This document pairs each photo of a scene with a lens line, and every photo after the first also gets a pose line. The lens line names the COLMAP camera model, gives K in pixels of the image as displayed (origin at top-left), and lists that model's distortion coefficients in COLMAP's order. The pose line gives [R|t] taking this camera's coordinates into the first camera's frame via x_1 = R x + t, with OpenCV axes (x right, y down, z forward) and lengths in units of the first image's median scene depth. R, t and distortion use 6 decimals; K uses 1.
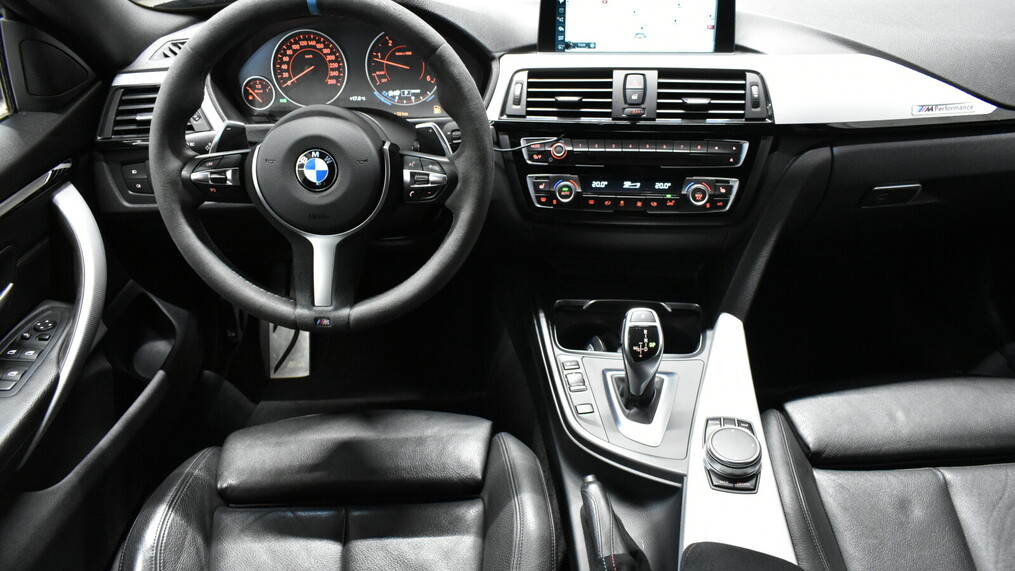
lens RADIAL K [[767.0, 0, 507.5], [0, 767.0, 285.5], [0, 0, 1]] dist [-0.038856, 0.028281]
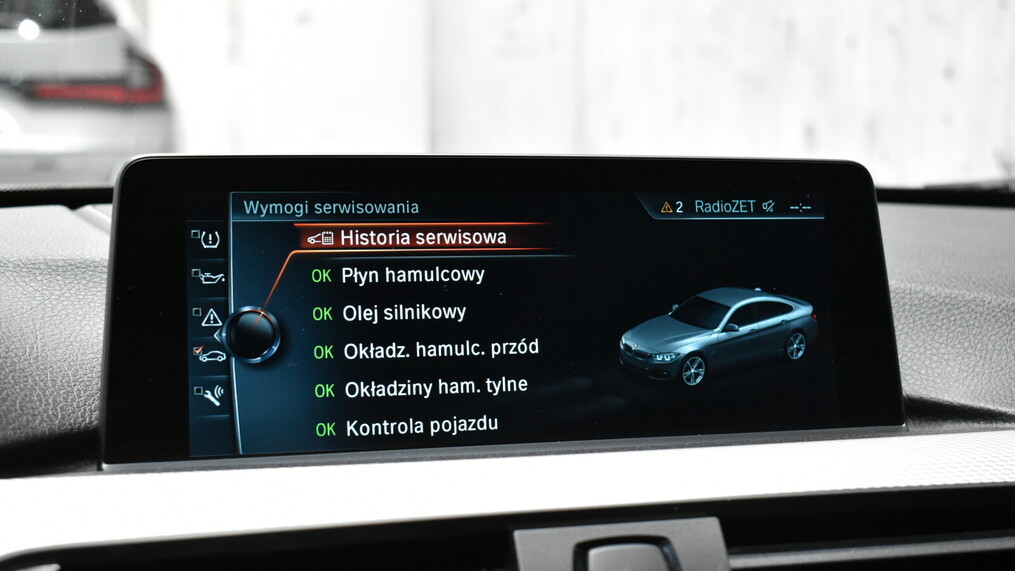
lens RADIAL K [[1279.5, 0, 507.5], [0, 1279.5, 285.5], [0, 0, 1]] dist [0.004026, 0.006406]
pose [[0.934788, -0.002912, 0.355194, 0.019139], [0.151411, 0.907836, -0.391036, -0.205940], [-0.321319, 0.419316, 0.849075, 0.680003]]
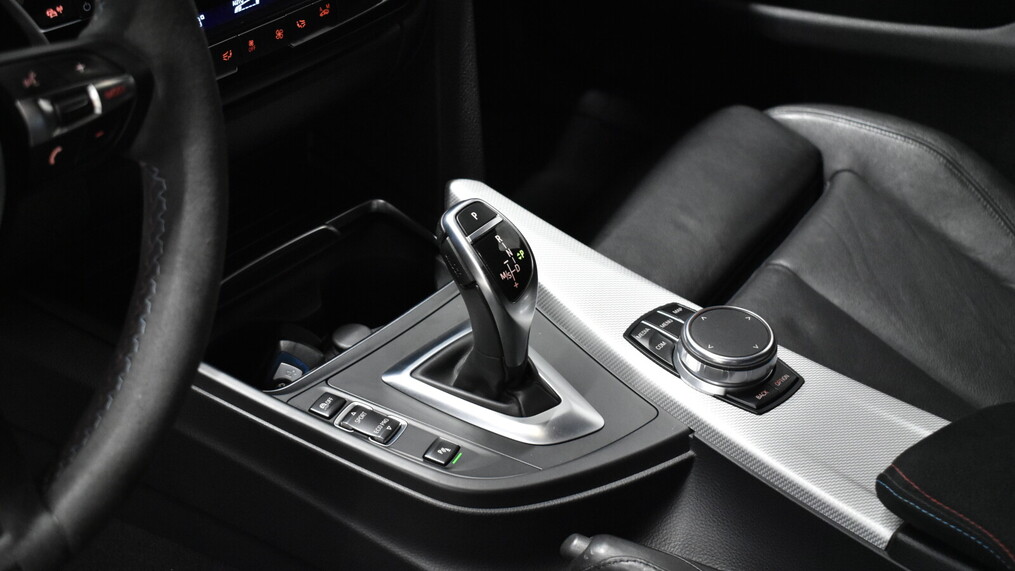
lens RADIAL K [[1499.0, 0, 507.5], [0, 1499.0, 285.5], [0, 0, 1]] dist [-0.014161, 0.003488]
pose [[0.564458, -0.437074, 0.700252, -0.464079], [0.425058, 0.881103, 0.207324, -0.101798], [-0.707610, 0.180622, 0.683127, 0.298684]]
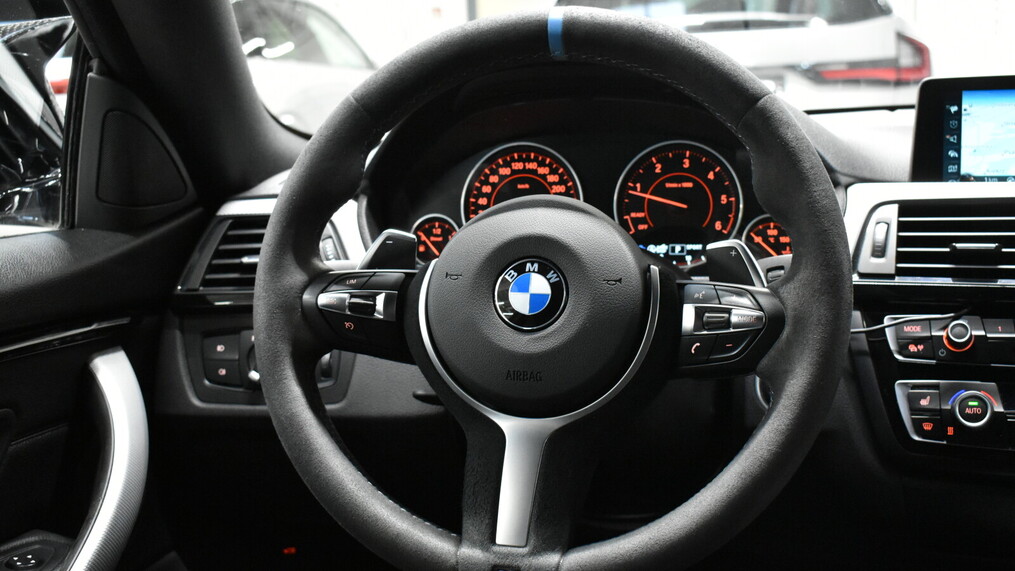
lens RADIAL K [[1237.2, 0, 507.5], [0, 1237.2, 285.5], [0, 0, 1]] dist [-0.021410, -0.022905]
pose [[0.975249, 0.034993, -0.218321, -0.055162], [-0.118954, 0.915364, -0.384654, 0.165535], [0.186383, 0.401104, 0.896871, 0.142407]]
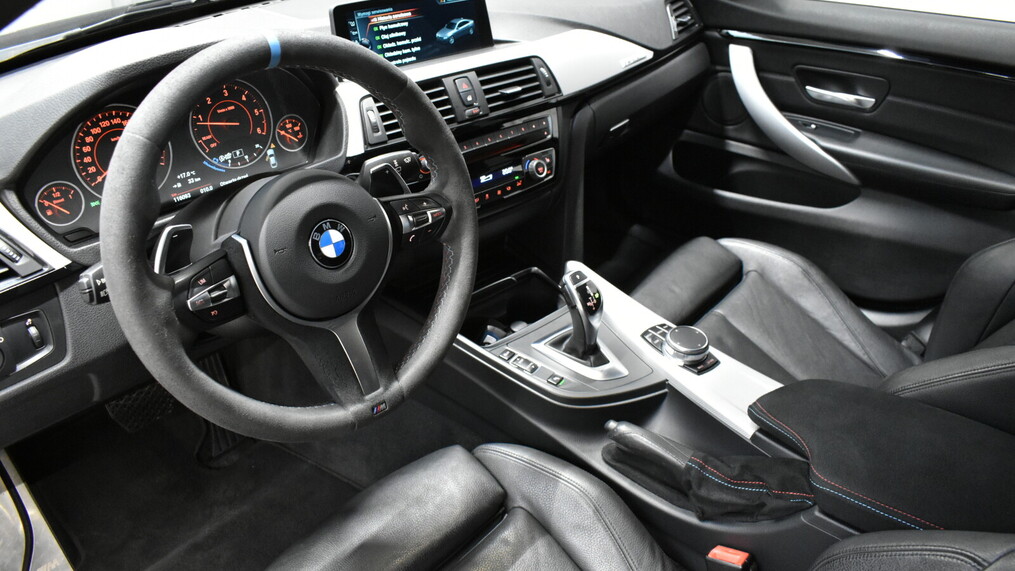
lens RADIAL K [[767.0, 0, 507.5], [0, 767.0, 285.5], [0, 0, 1]] dist [-0.038856, 0.028281]
pose [[0.668173, -0.361134, 0.650482, -0.577698], [0.371485, 0.919451, 0.128873, -0.120792], [-0.644627, 0.155535, 0.748508, 0.198409]]
